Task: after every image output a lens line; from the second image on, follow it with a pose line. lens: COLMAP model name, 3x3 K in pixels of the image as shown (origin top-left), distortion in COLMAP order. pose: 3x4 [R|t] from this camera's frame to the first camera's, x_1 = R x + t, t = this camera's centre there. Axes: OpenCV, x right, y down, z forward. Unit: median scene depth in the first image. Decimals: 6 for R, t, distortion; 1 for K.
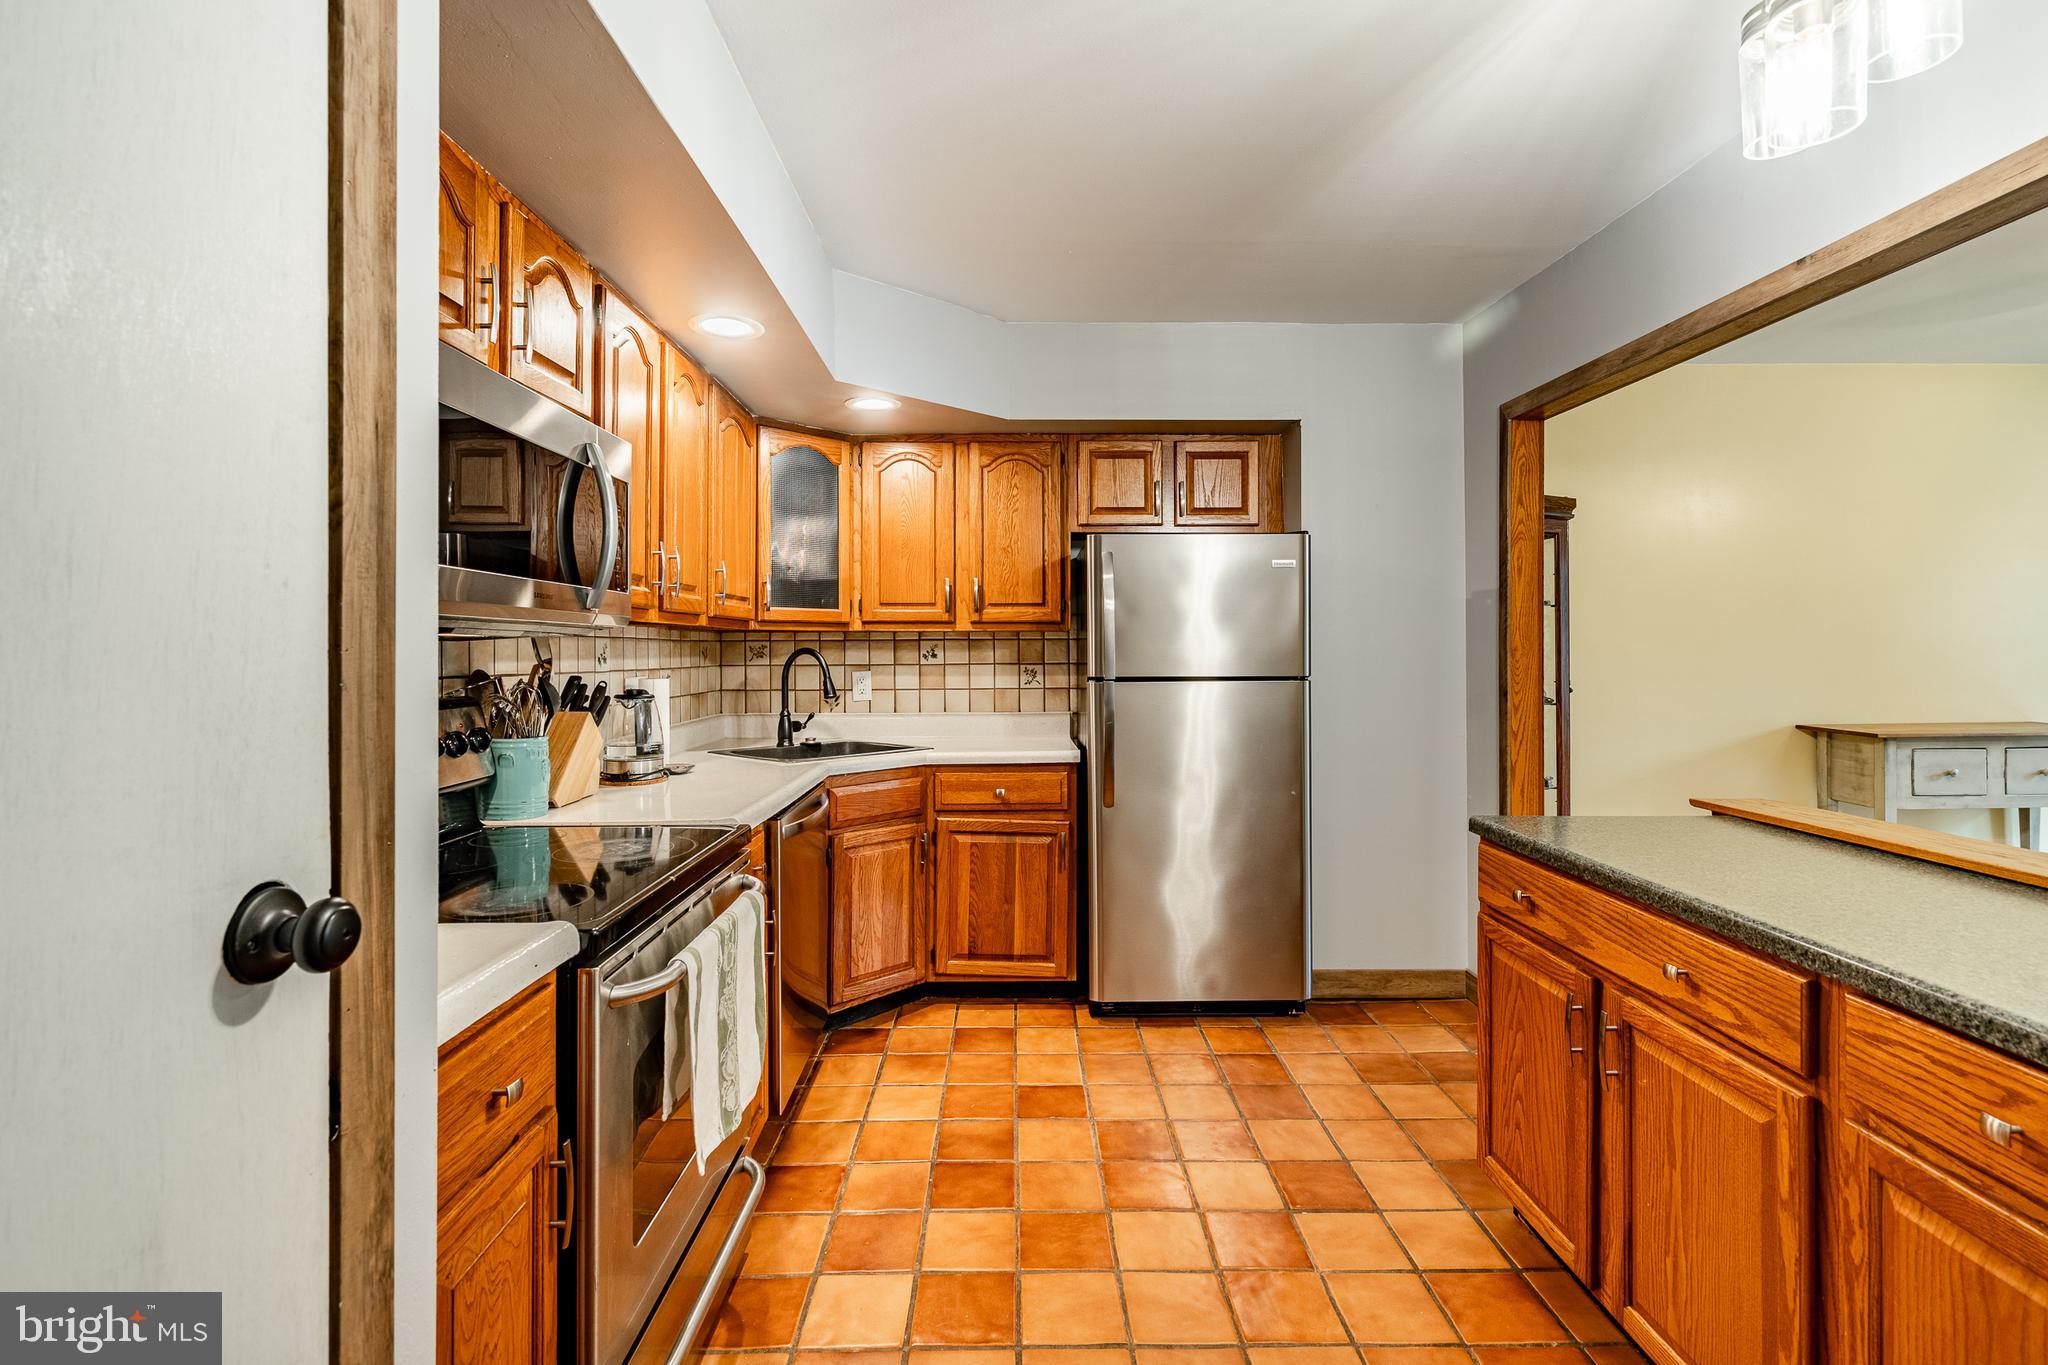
lens RADIAL K [[939.2, 0, 1019.8], [0, 939.2, 652.2], [0, 0, 1]] dist [-0.001183, 0.000101]
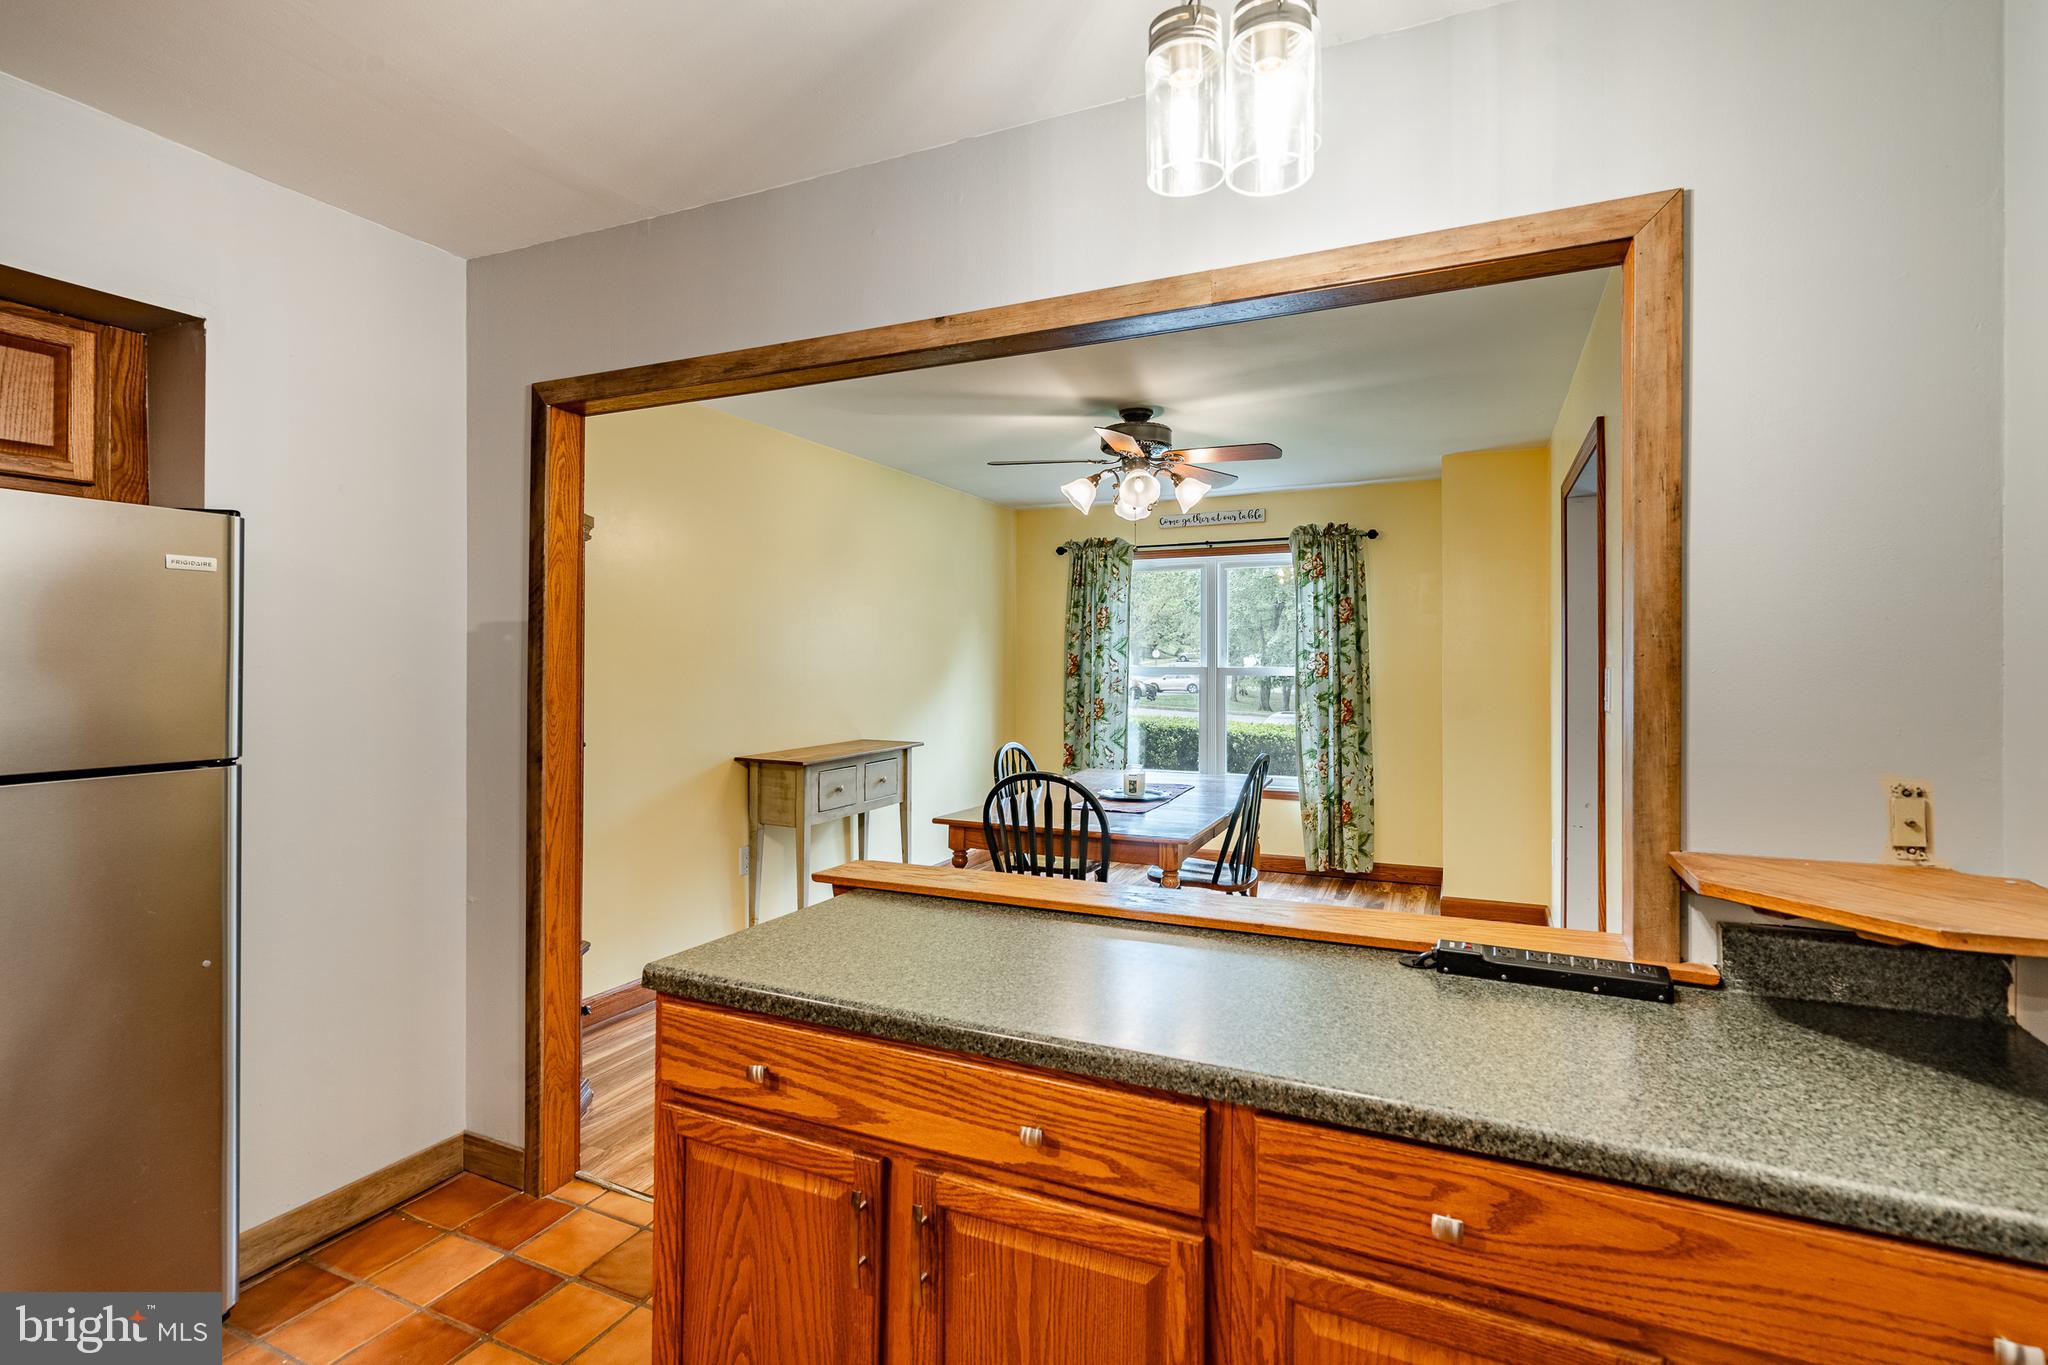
lens RADIAL K [[975.6, 0, 1022.7], [0, 975.6, 661.1], [0, 0, 1]] dist [0.001005, 0.000052]
pose [[0.428839, 0.004858, 0.903368, -0.035423], [0.000847, 0.999983, -0.005780, -0.031006], [-0.903380, 0.003243, 0.428828, 0.294630]]
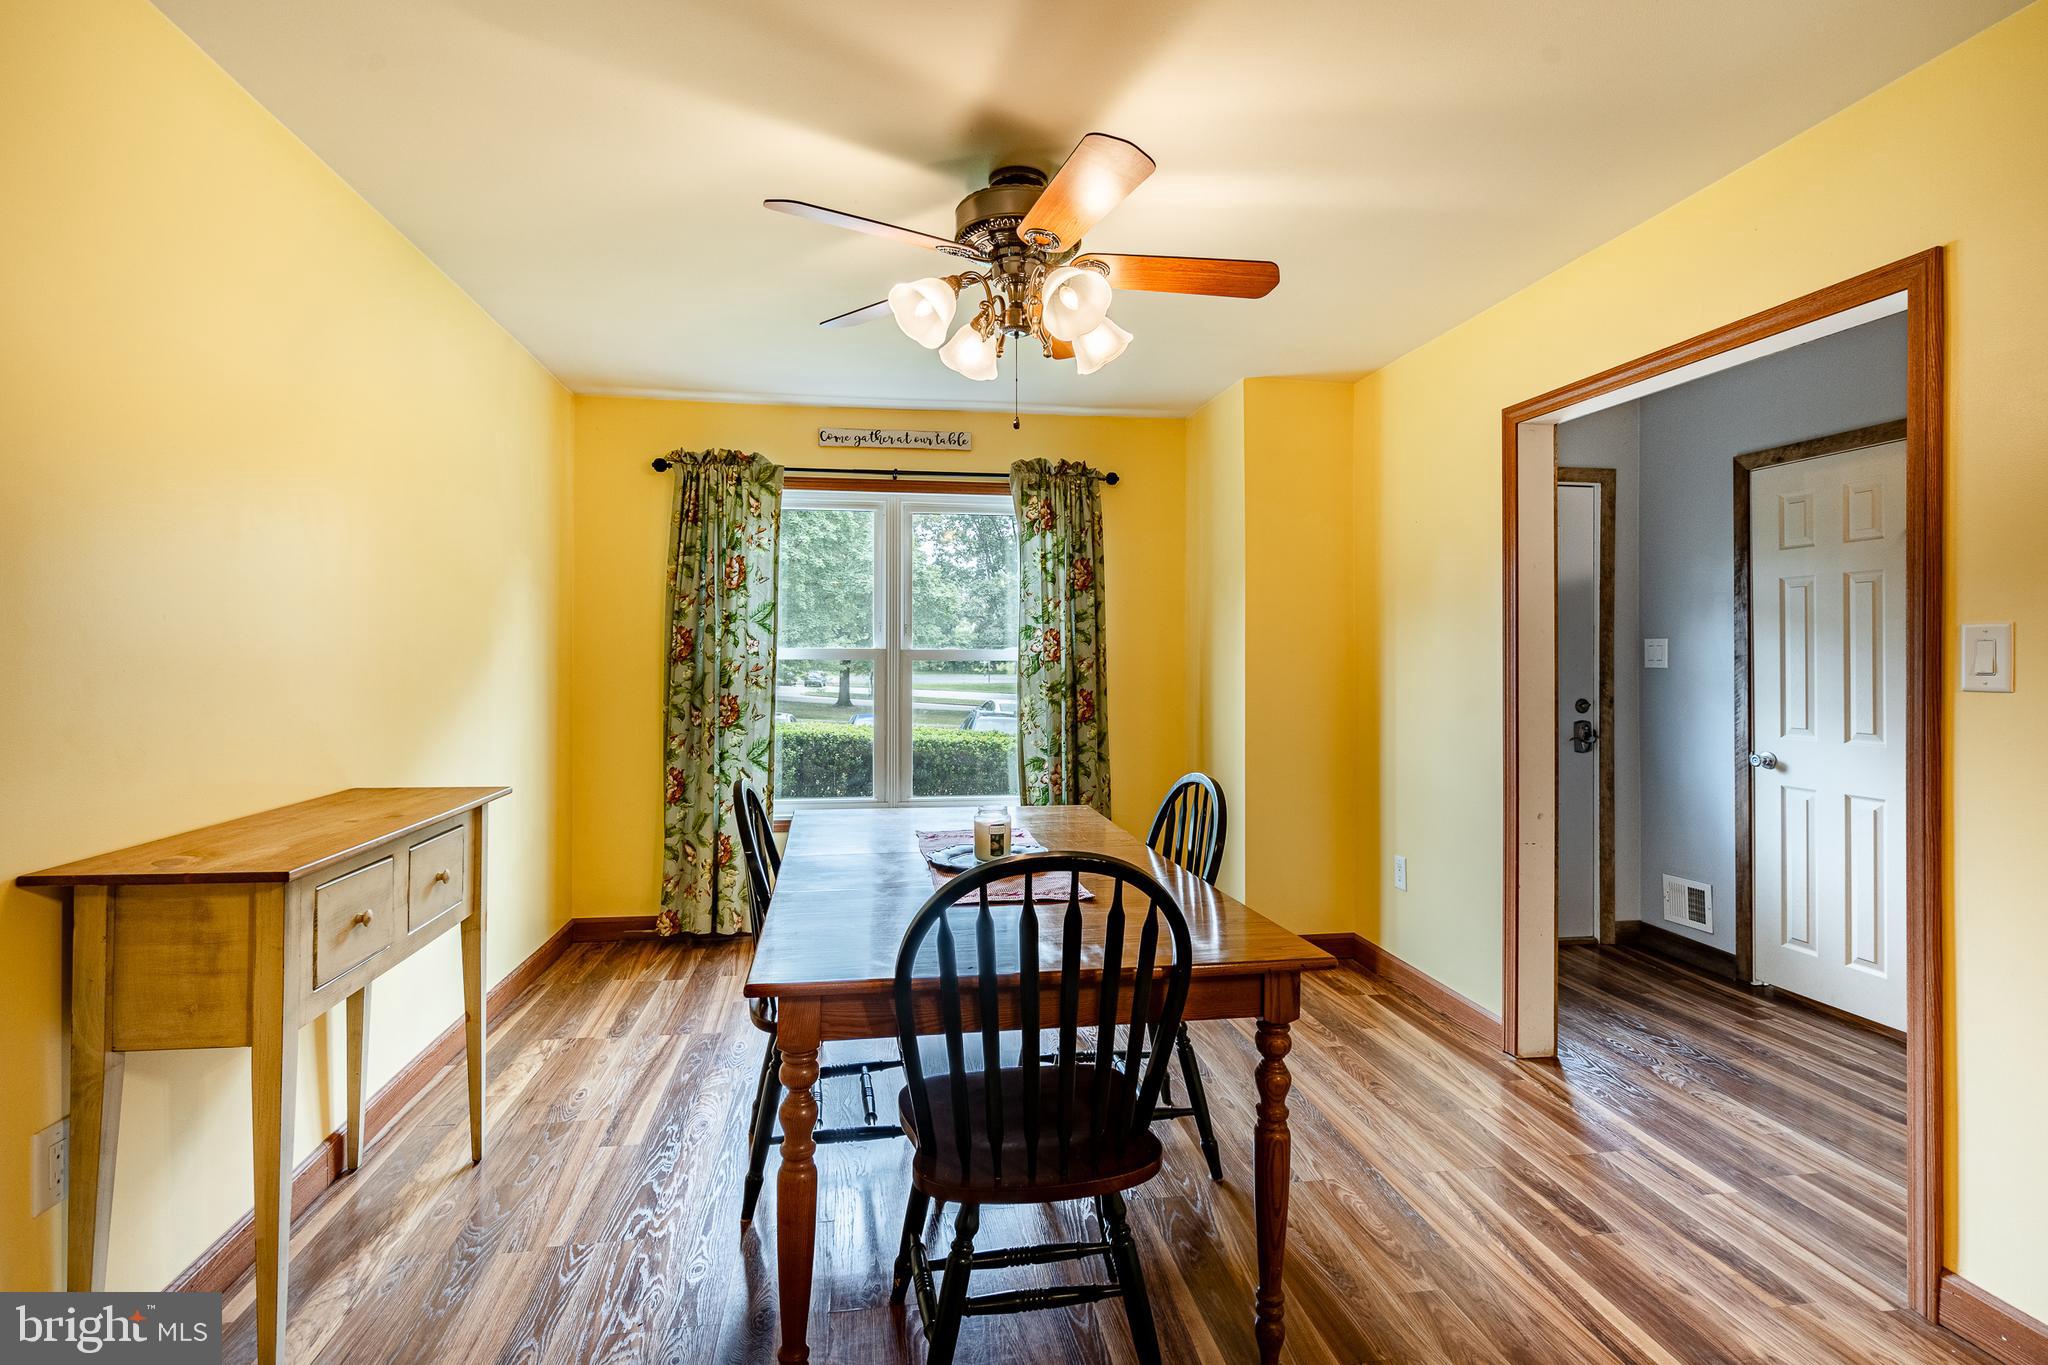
lens RADIAL K [[998.6, 0, 1024.4], [0, 998.6, 659.4], [0, 0, 1]] dist [0.003621, 0.000363]
pose [[-0.147030, 0.006490, 0.989111, 0.486780], [0.001416, 0.999979, -0.006351, -0.004175], [-0.989131, 0.000467, -0.147036, 0.846151]]
